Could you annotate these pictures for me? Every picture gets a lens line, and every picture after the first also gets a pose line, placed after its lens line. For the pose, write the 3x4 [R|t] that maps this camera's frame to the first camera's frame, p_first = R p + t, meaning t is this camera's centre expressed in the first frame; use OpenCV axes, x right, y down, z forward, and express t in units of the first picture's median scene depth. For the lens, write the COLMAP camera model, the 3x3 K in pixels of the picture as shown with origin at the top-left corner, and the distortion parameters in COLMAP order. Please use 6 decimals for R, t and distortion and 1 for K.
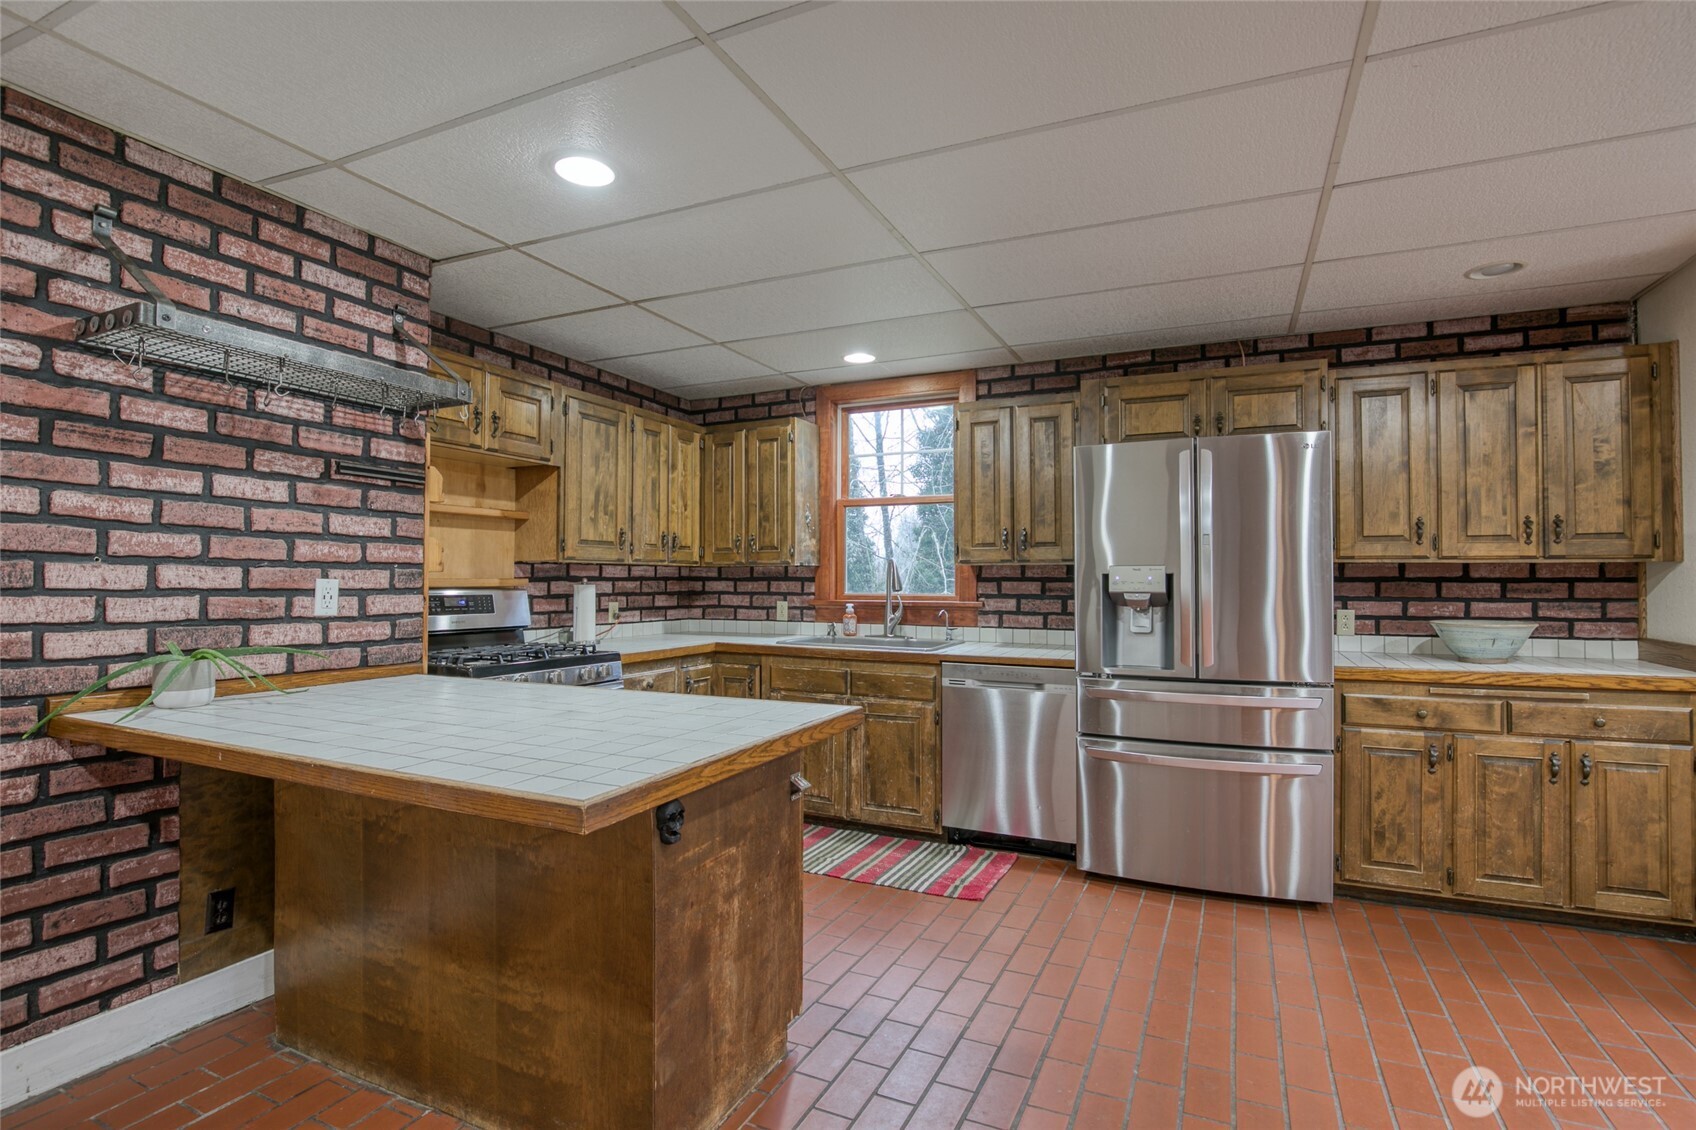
lens RADIAL K [[799.3, 0, 878.6], [0, 799.3, 568.3], [0, 0, 1]] dist [-0.031589, 0.004259]
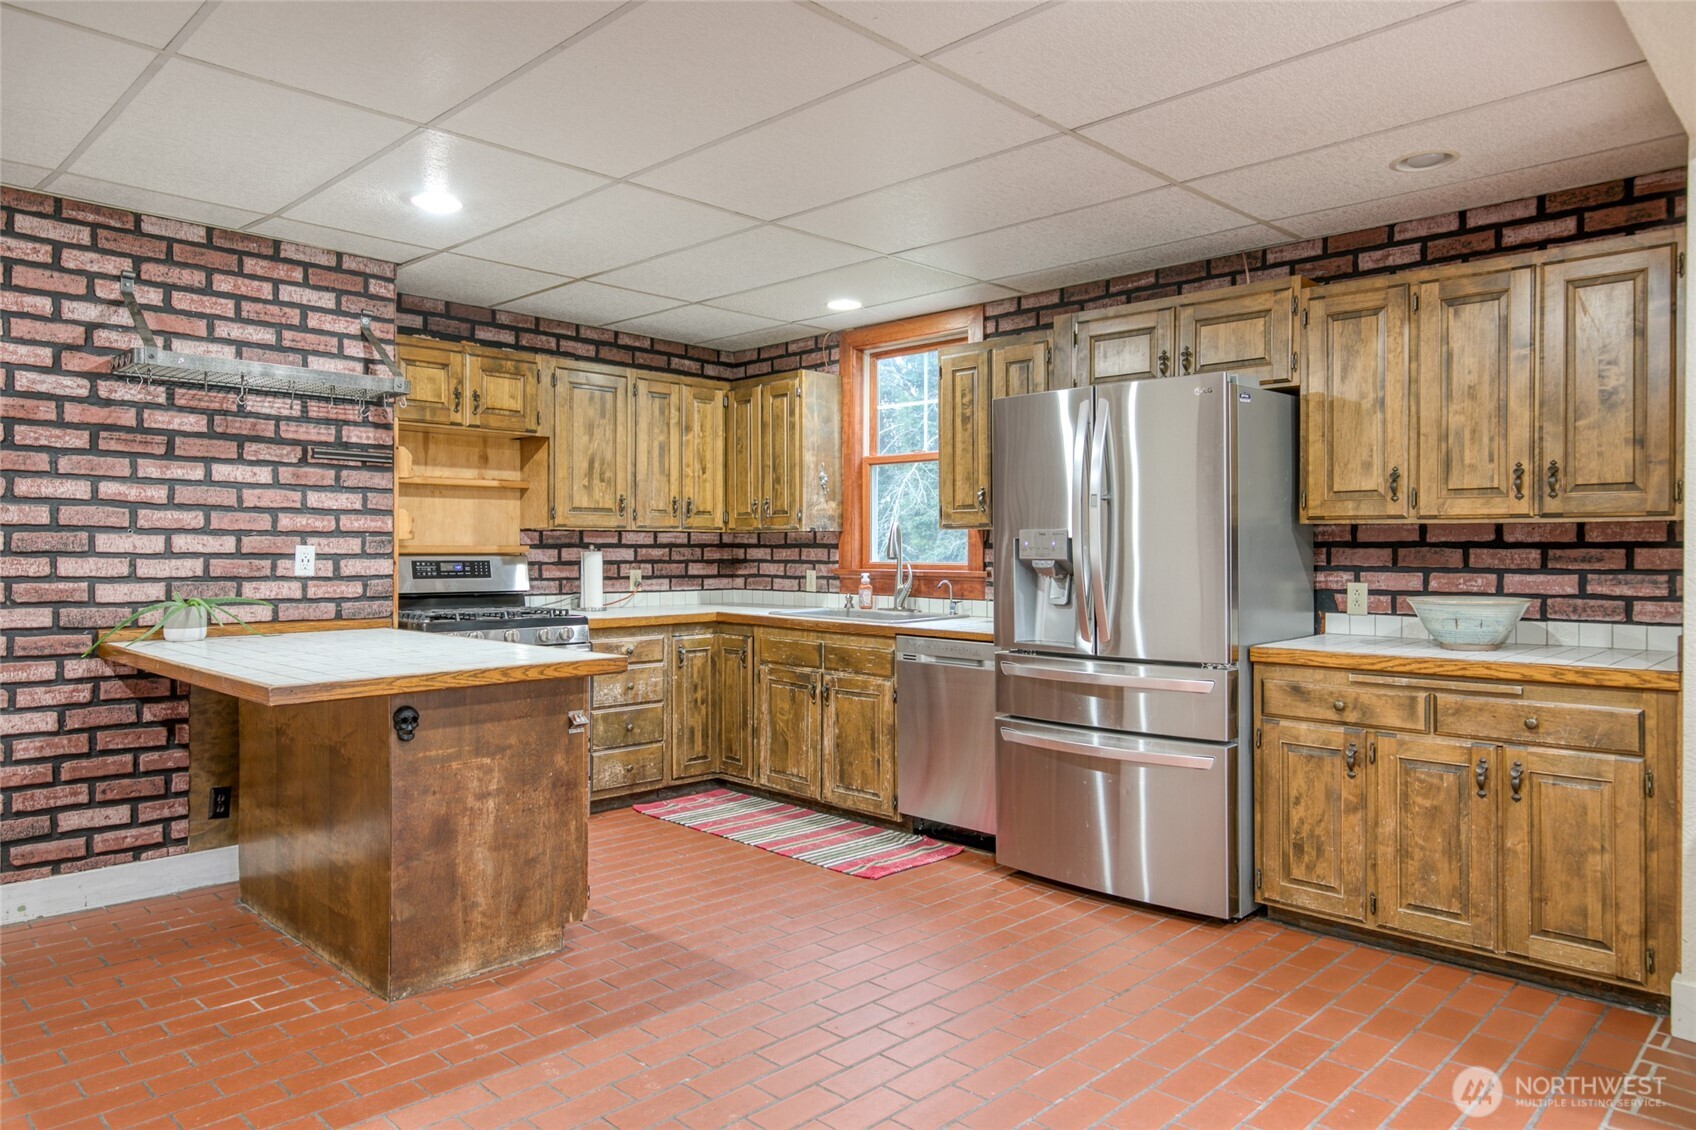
lens RADIAL K [[1135.5, 0, 896.8], [0, 1135.5, 553.9], [0, 0, 1]] dist [0.003386, -0.006019]
pose [[0.938714, 0.000959, -0.344696, 0.610321], [0.005478, 0.999828, 0.017700, 0.000312], [0.344654, -0.018503, 0.938547, -0.264951]]
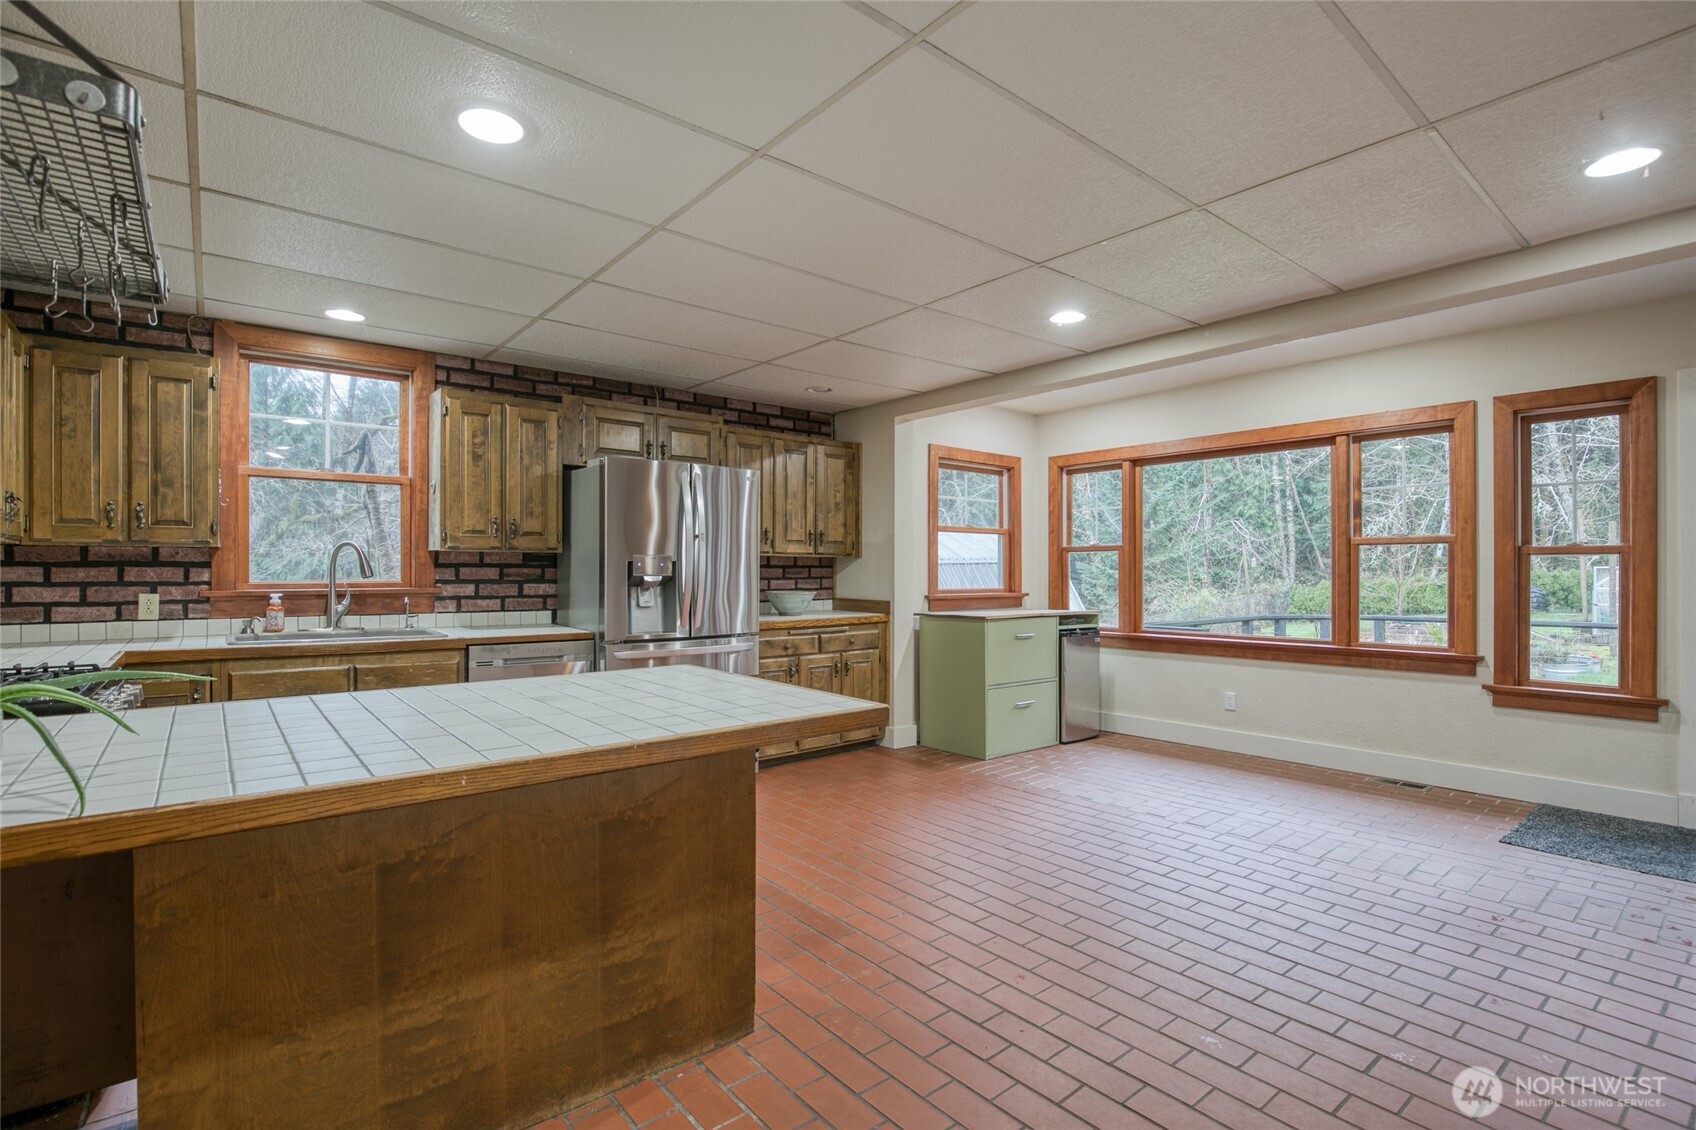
lens RADIAL K [[799.3, 0, 830.4], [0, 799.3, 572.7], [0, 0, 1]] dist [-0.031589, 0.004259]
pose [[0.449515, -0.005222, 0.893257, -0.712844], [-0.013863, 0.999822, 0.012821, 0.004898], [-0.893165, -0.018147, 0.449363, 0.149902]]
